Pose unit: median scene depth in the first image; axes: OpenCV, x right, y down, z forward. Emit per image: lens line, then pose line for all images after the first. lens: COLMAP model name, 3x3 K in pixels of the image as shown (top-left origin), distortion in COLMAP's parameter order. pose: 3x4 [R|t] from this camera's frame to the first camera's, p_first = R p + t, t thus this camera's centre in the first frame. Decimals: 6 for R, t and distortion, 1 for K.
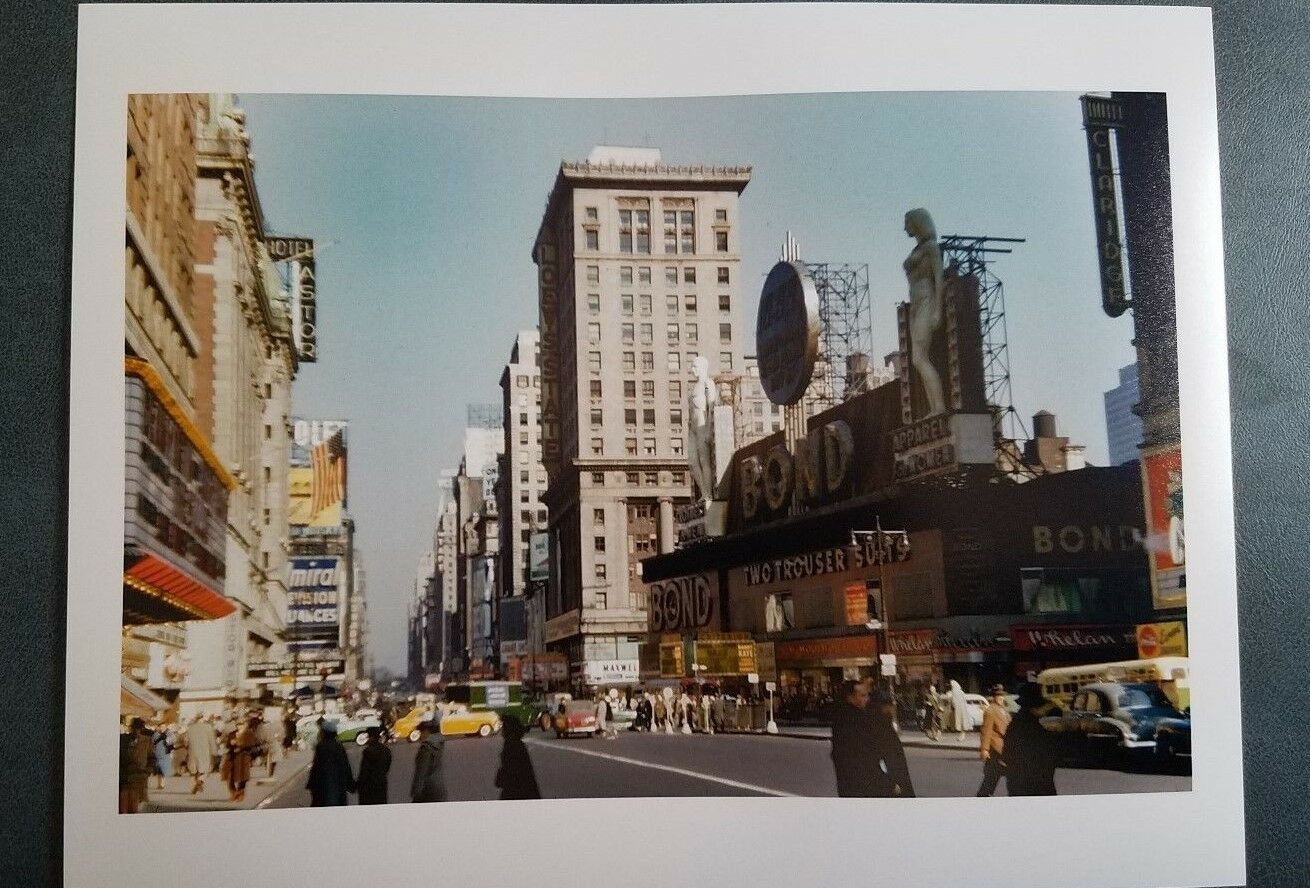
lens RADIAL K [[1445.7, 0, 622.7], [0, 1445.7, 407.3], [0, 0, 1]] dist [0.143415, -0.546782]
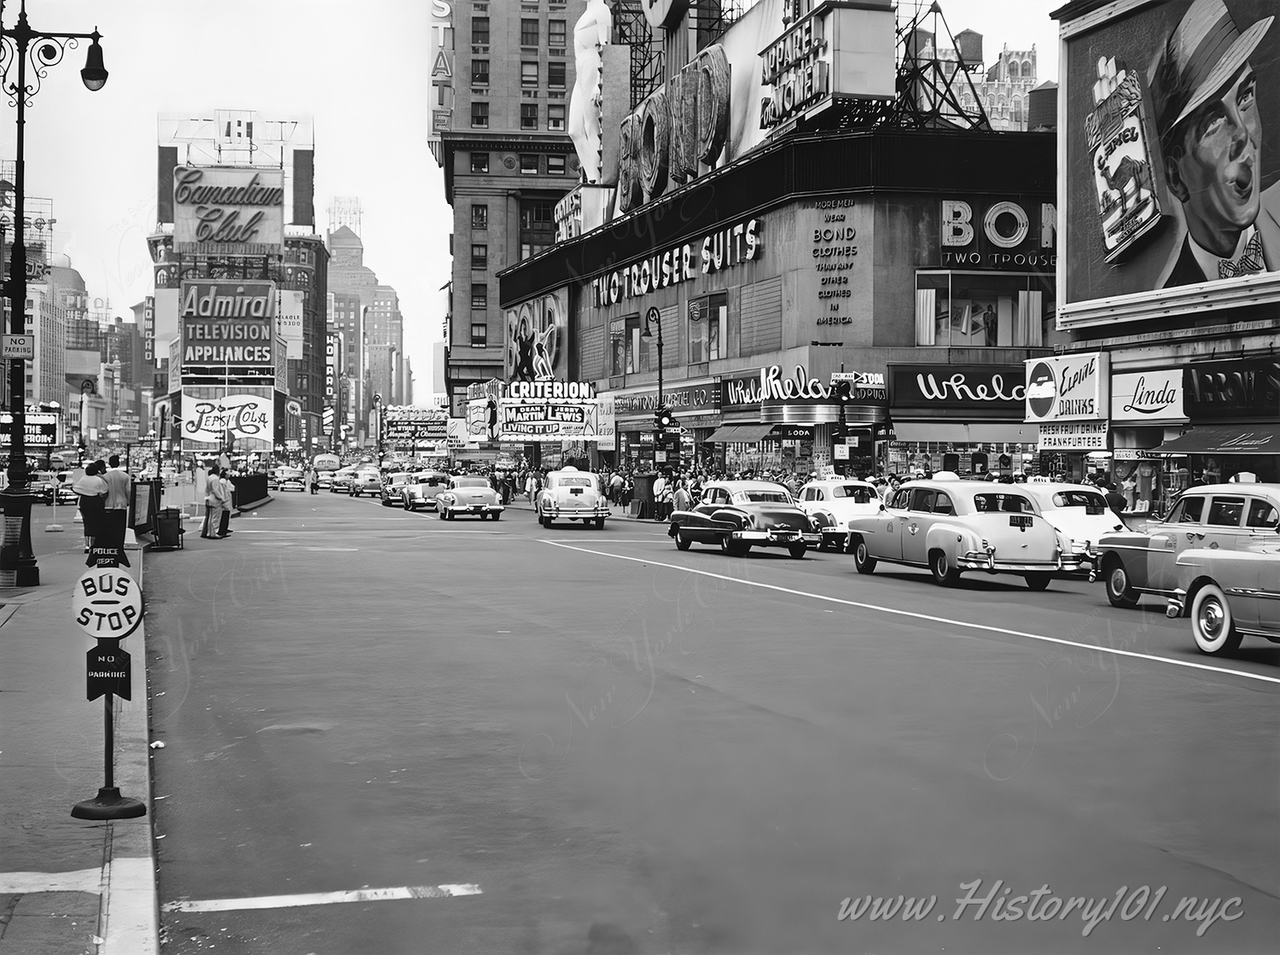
lens RADIAL K [[1737.7, 0, 731.3], [0, 1737.7, 477.7], [0, 0, 1]] dist [-0.017655, -0.029554]
pose [[0.999544, 0.025617, 0.016005, 0.154327], [-0.028318, 0.979090, 0.201445, 0.042826], [-0.010510, -0.201806, 0.979369, 0.234301]]
